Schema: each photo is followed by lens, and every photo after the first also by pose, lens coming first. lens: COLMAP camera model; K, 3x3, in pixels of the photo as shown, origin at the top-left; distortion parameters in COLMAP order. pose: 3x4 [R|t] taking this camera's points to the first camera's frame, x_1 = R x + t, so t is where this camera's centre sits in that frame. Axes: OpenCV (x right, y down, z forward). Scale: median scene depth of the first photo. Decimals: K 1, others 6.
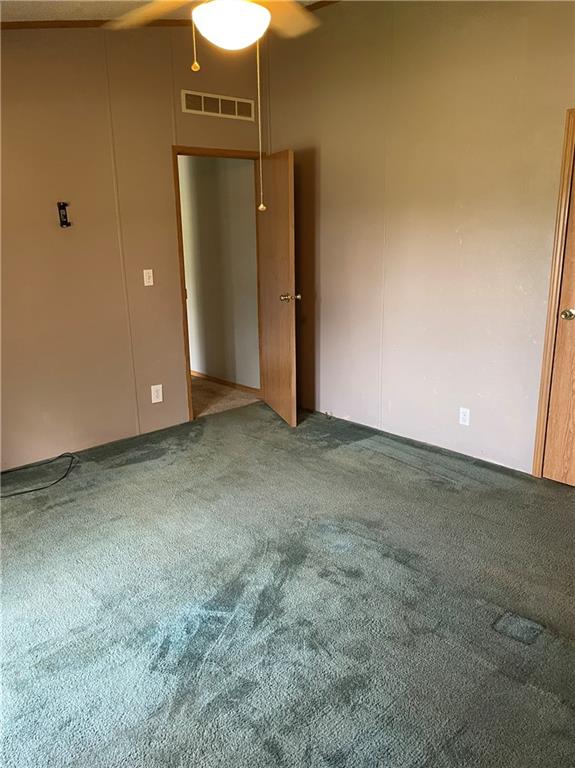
lens RADIAL K [[583.8, 0, 291.9], [0, 583.8, 384.5], [0, 0, 1]] dist [0.041270, -0.005368]
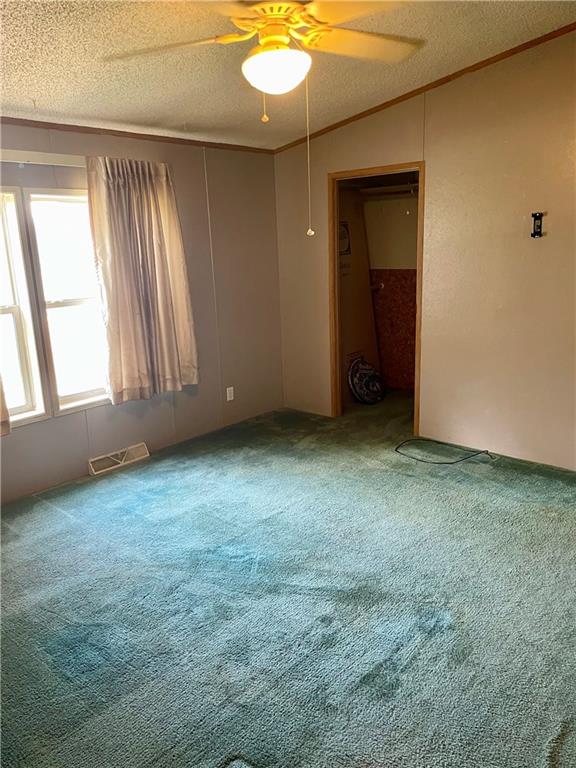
lens RADIAL K [[567.0, 0, 288.0], [0, 567.0, 384.0], [0, 0, 1]] dist [0.010340, 0.000964]
pose [[0.150122, 0.265025, -0.952484, 0.686982], [-0.244713, 0.943384, 0.223924, -0.187279], [0.957904, 0.199469, 0.206478, 0.573908]]
